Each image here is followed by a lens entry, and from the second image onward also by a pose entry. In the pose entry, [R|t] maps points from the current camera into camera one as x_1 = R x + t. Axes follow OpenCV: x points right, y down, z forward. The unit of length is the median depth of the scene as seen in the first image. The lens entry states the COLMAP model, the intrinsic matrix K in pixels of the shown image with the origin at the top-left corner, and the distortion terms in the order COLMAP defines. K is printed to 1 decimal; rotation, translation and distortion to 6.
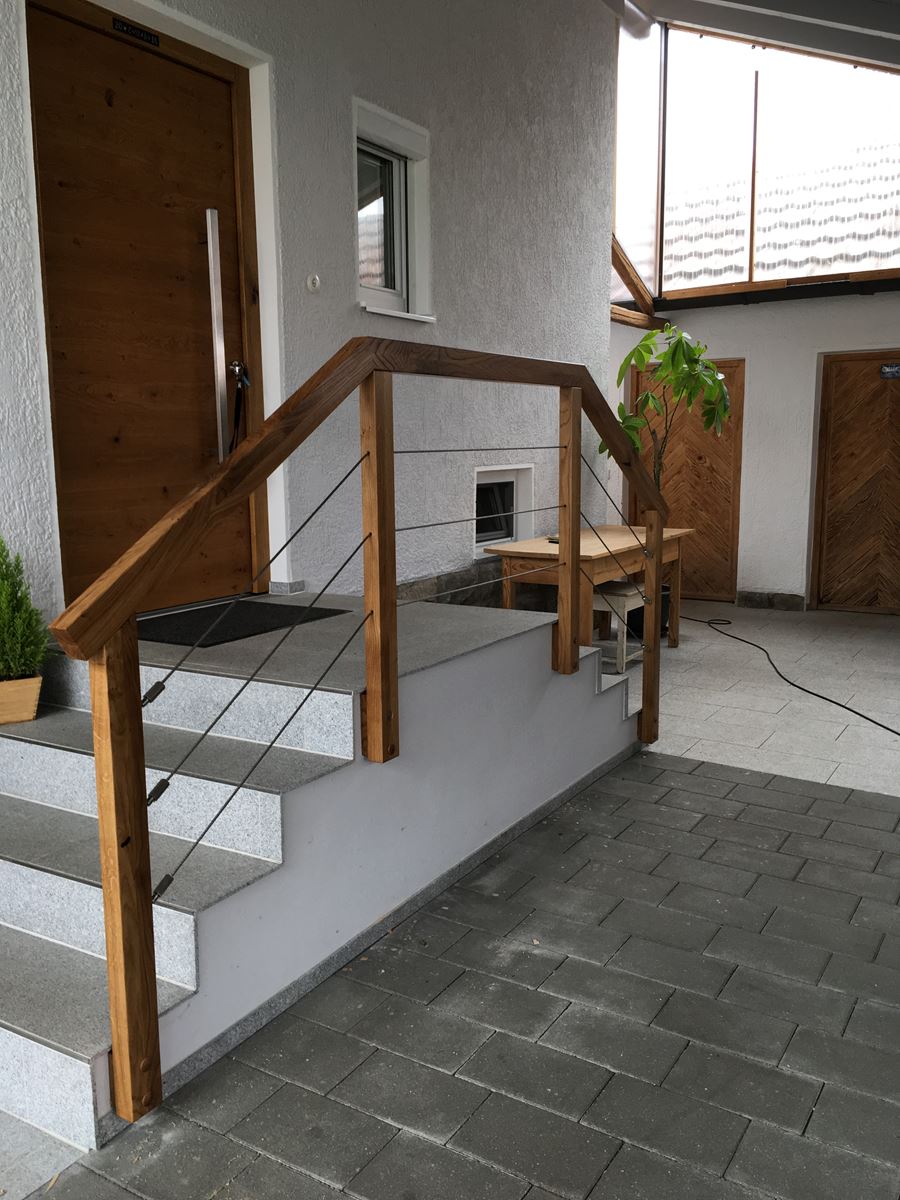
lens RADIAL K [[1038.0, 0, 456.8], [0, 1038.0, 597.0], [0, 0, 1]] dist [0.120202, -0.157998]
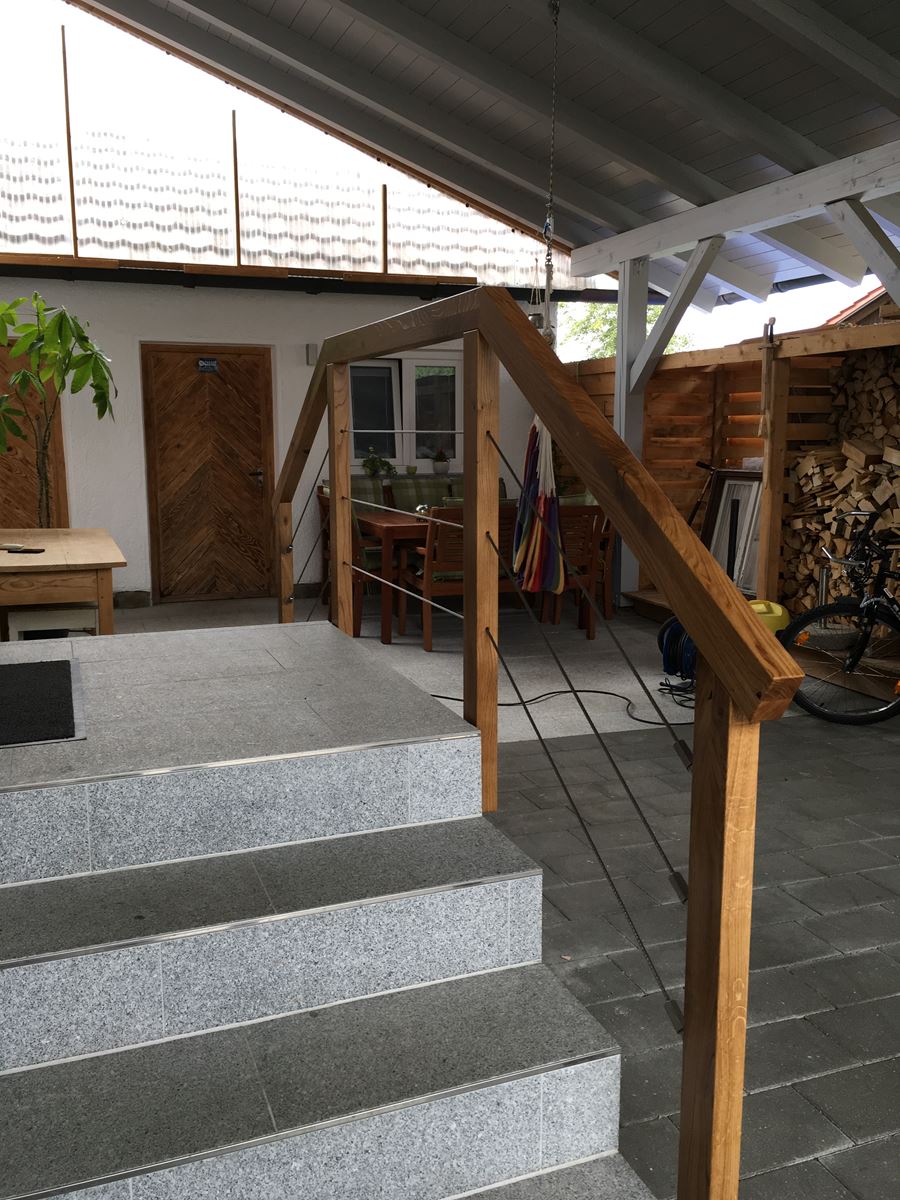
lens RADIAL K [[1038.0, 0, 456.8], [0, 1038.0, 597.0], [0, 0, 1]] dist [0.120202, -0.157998]
pose [[0.616504, -0.118305, 0.778413, -0.553898], [0.111884, 0.991778, 0.062120, -0.053213], [-0.779362, 0.048794, 0.624671, 0.377610]]
